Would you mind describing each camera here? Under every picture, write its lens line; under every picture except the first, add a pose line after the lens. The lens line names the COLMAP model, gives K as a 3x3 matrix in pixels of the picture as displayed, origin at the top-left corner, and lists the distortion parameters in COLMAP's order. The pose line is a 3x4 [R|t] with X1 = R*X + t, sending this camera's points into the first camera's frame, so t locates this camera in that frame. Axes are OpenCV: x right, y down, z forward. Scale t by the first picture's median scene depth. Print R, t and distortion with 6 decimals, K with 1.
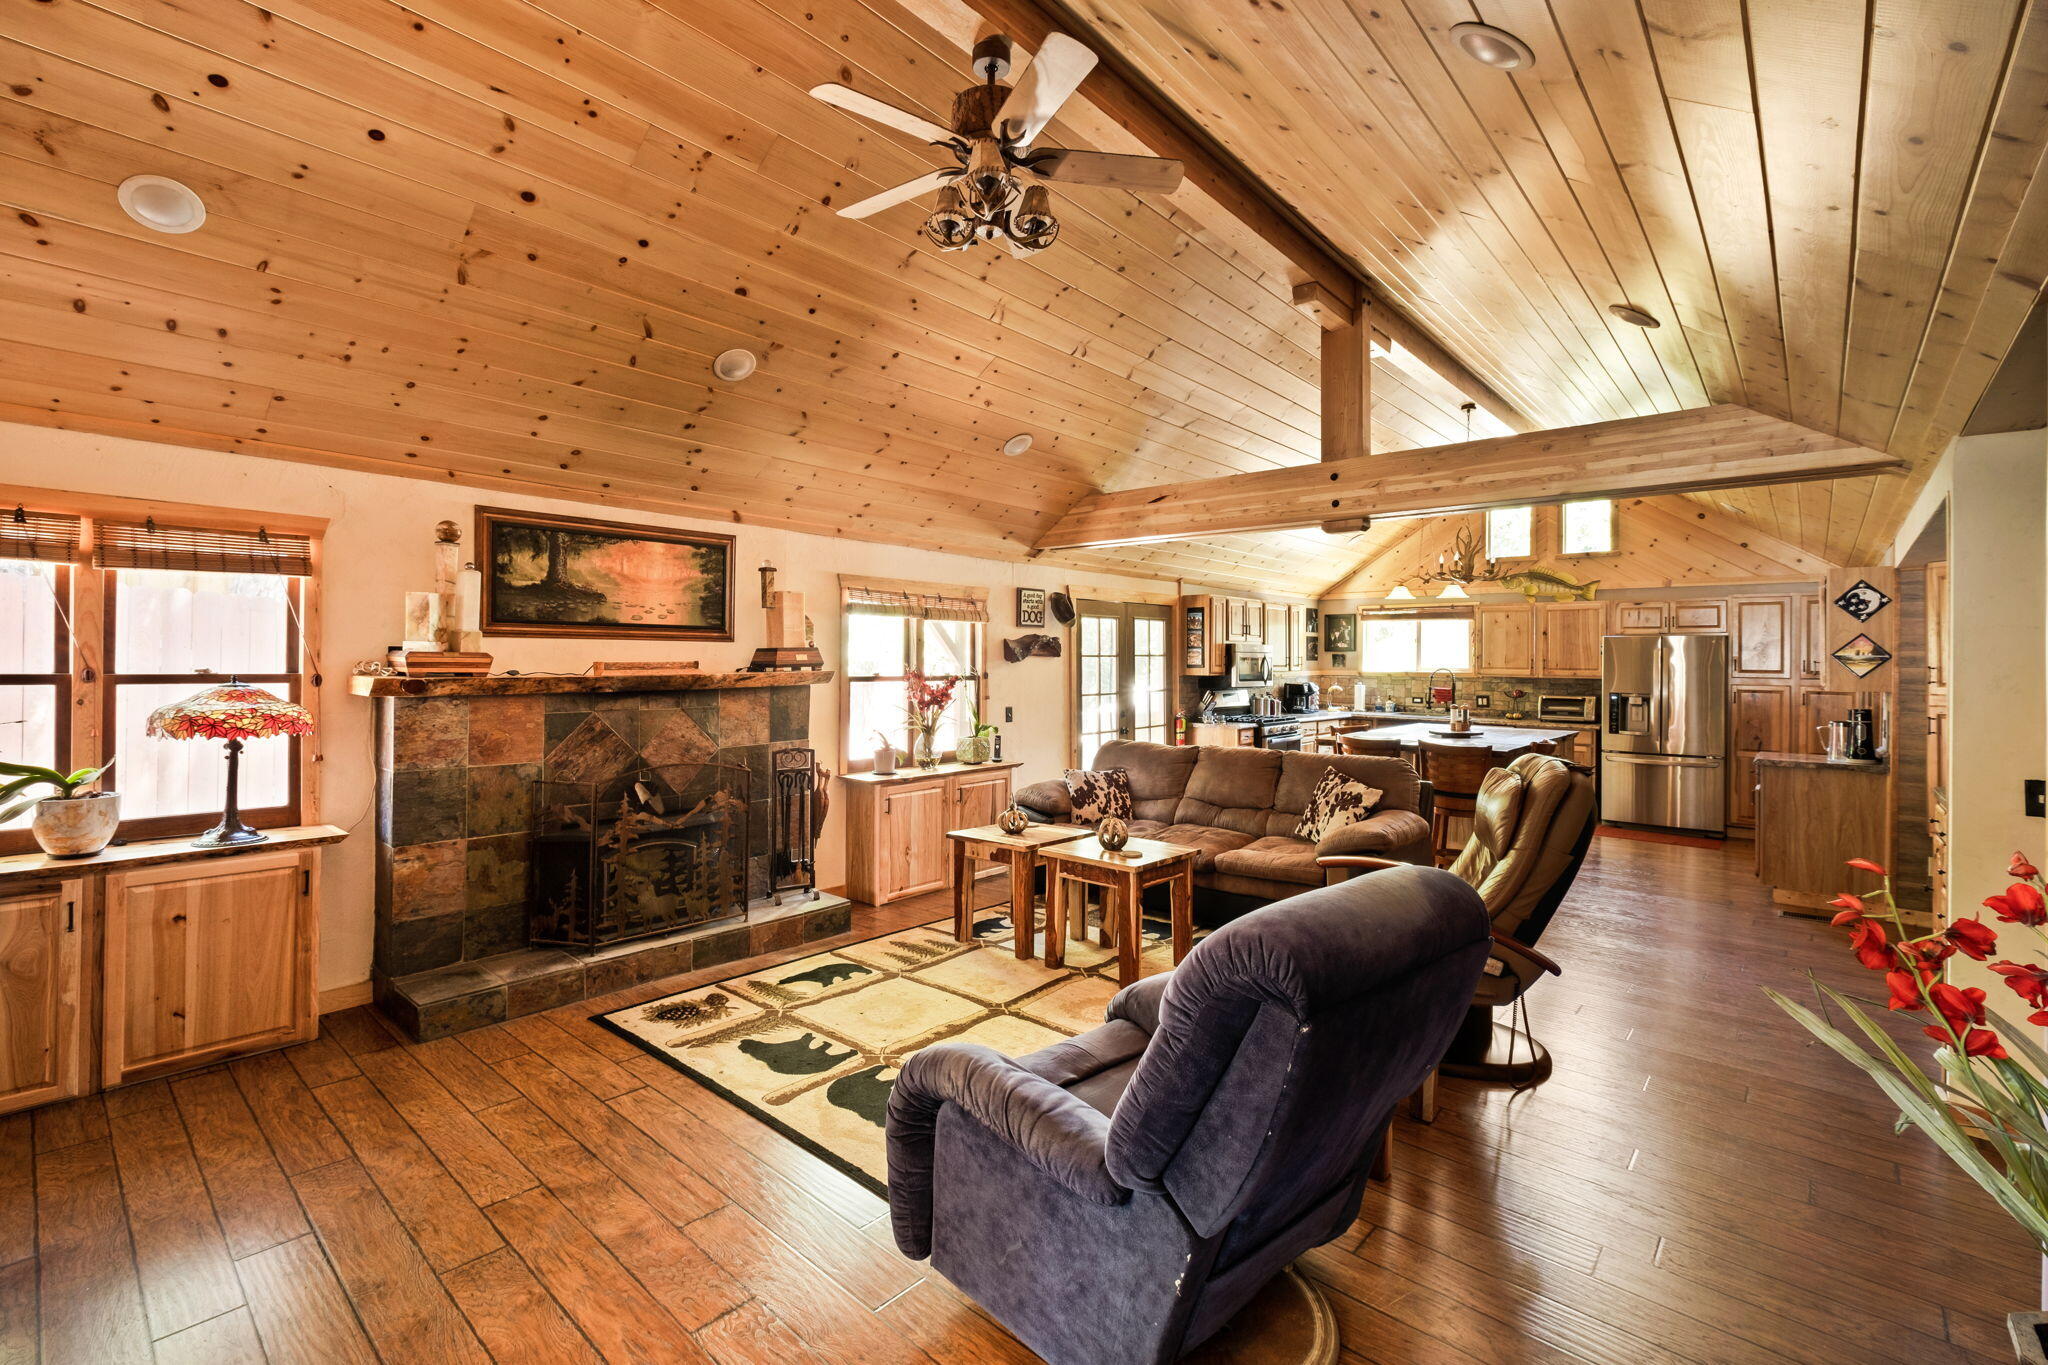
lens RADIAL K [[906.1, 0, 1024.4], [0, 906.1, 666.2], [0, 0, 1]] dist [-0.004490, -0.001269]
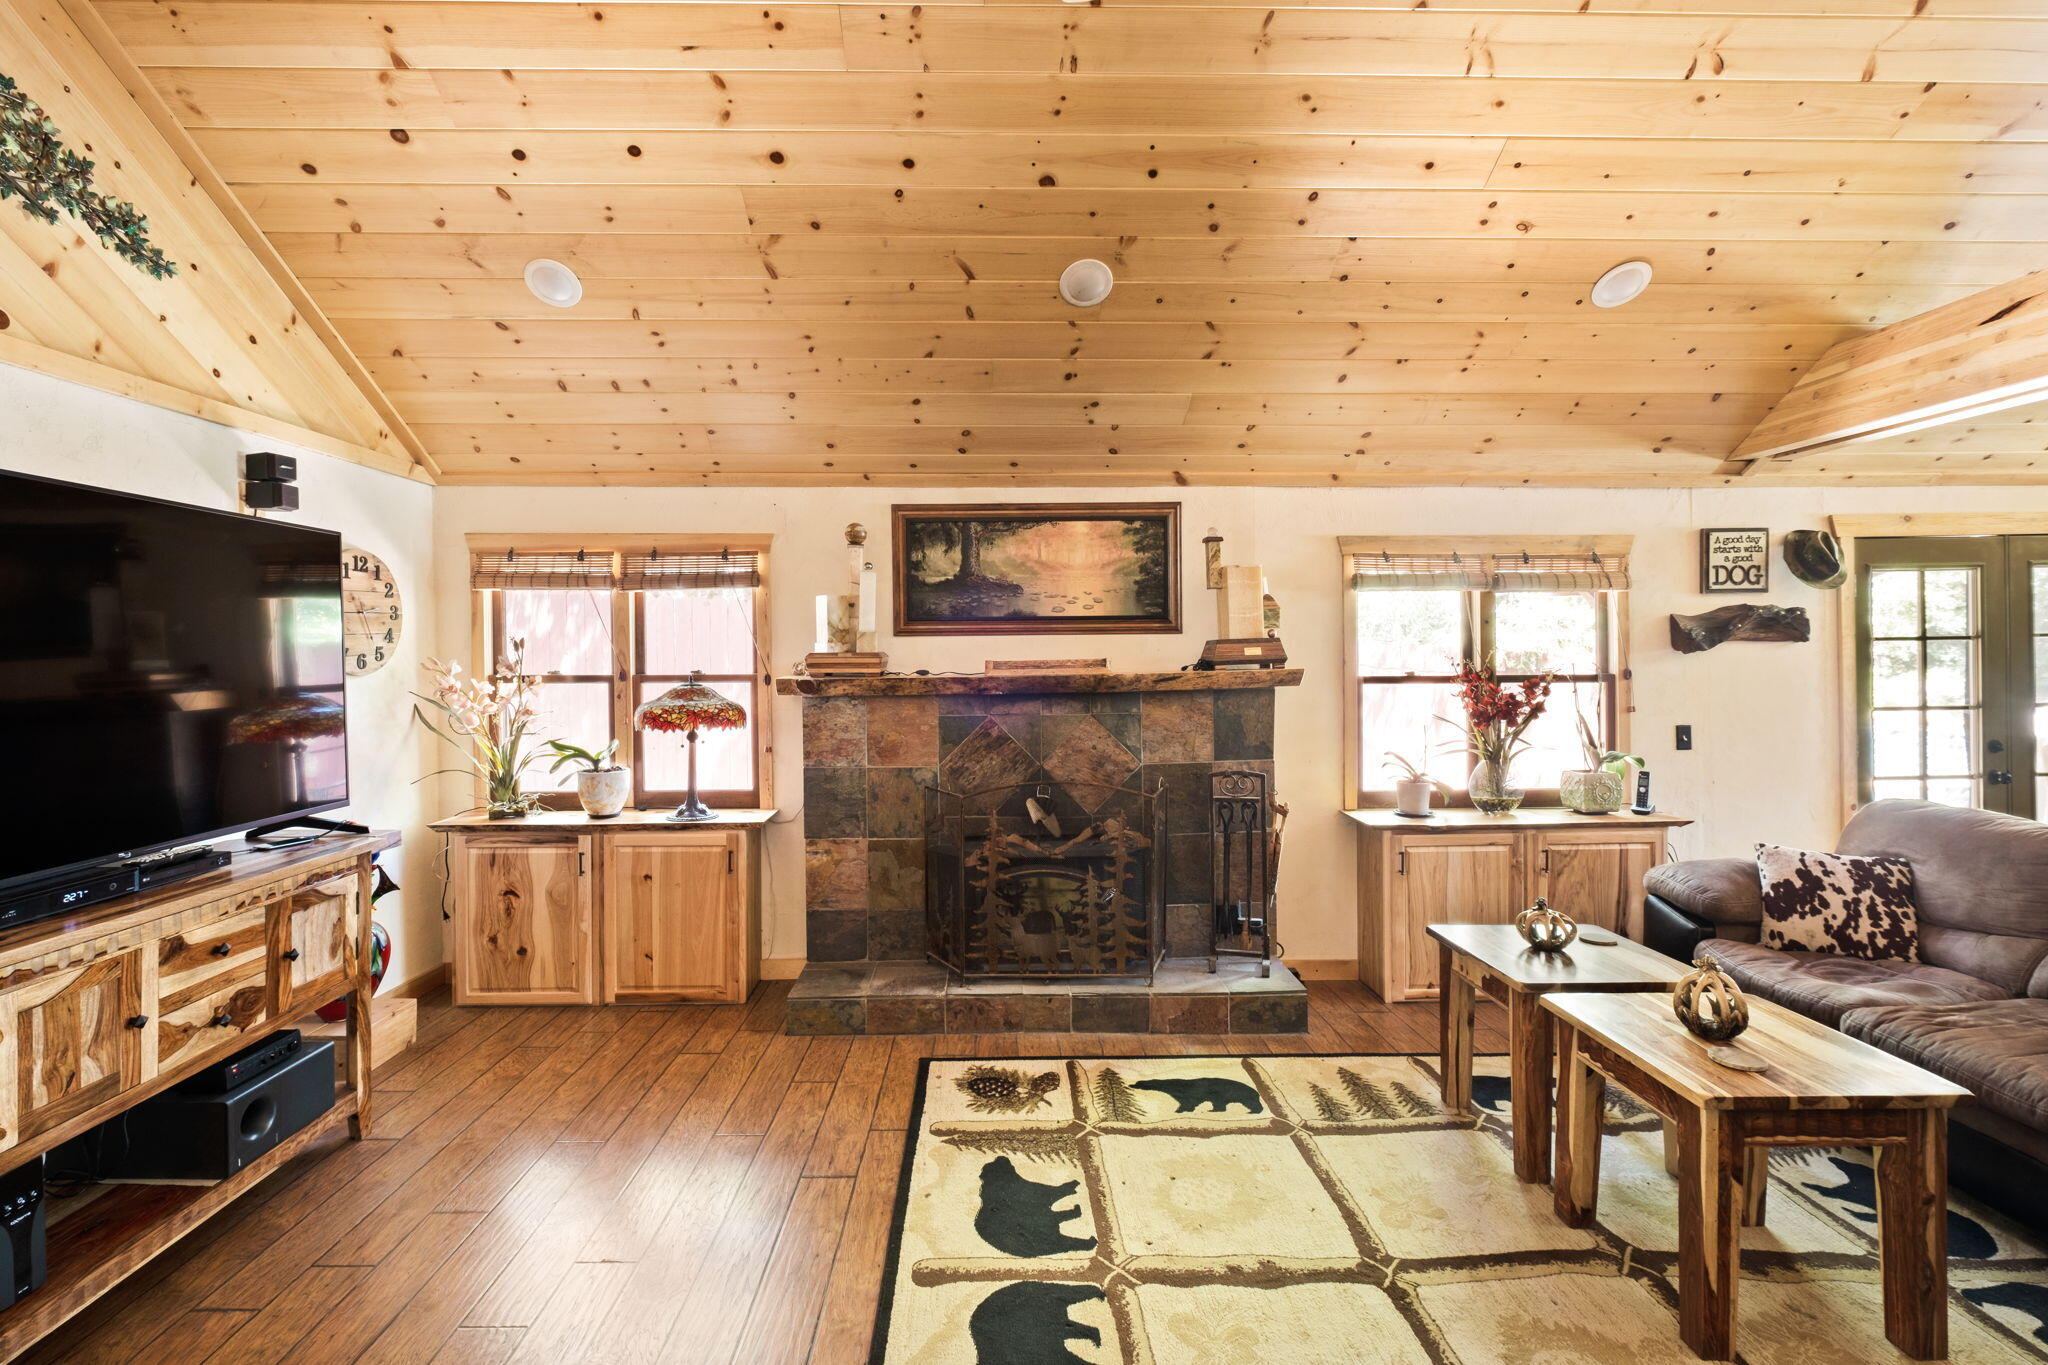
lens RADIAL K [[906.1, 0, 1014.3], [0, 906.1, 666.5], [0, 0, 1]] dist [-0.004490, -0.001269]
pose [[0.669171, -0.002485, -0.743104, 0.216014], [0.009362, 0.999943, 0.005086, -0.003285], [0.743049, -0.010361, 0.669156, 0.409507]]
